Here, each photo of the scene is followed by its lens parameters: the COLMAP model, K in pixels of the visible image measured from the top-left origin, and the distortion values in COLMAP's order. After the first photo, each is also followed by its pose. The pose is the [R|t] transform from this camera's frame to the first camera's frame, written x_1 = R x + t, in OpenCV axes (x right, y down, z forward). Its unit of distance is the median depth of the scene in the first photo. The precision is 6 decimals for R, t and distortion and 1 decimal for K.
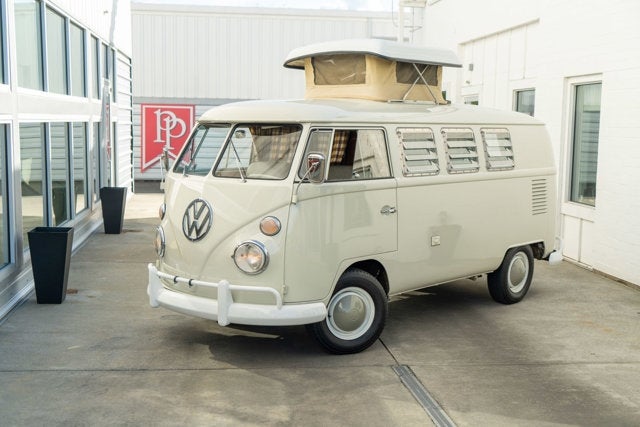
lens RADIAL K [[800.4, 0, 320.0], [0, 800.4, 213.5], [0, 0, 1]] dist [0.014197, 0.039692]
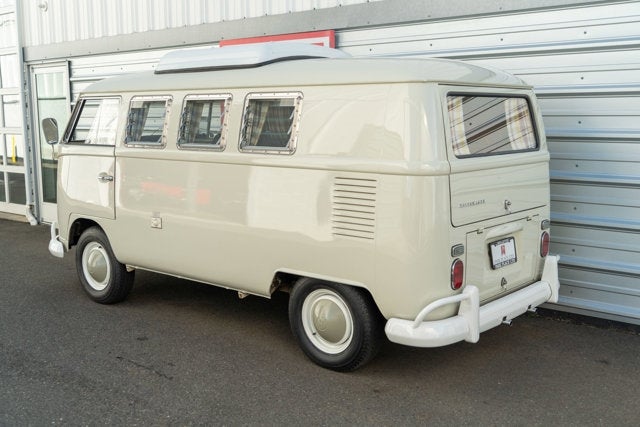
lens RADIAL K [[722.7, 0, 320.0], [0, 722.7, 213.5], [0, 0, 1]] dist [0.001855, 0.020739]
pose [[0.054556, 0.128463, -0.990213, 0.794292], [-0.107591, 0.986672, 0.122076, -0.078361], [0.992697, 0.099878, 0.067650, 0.941785]]
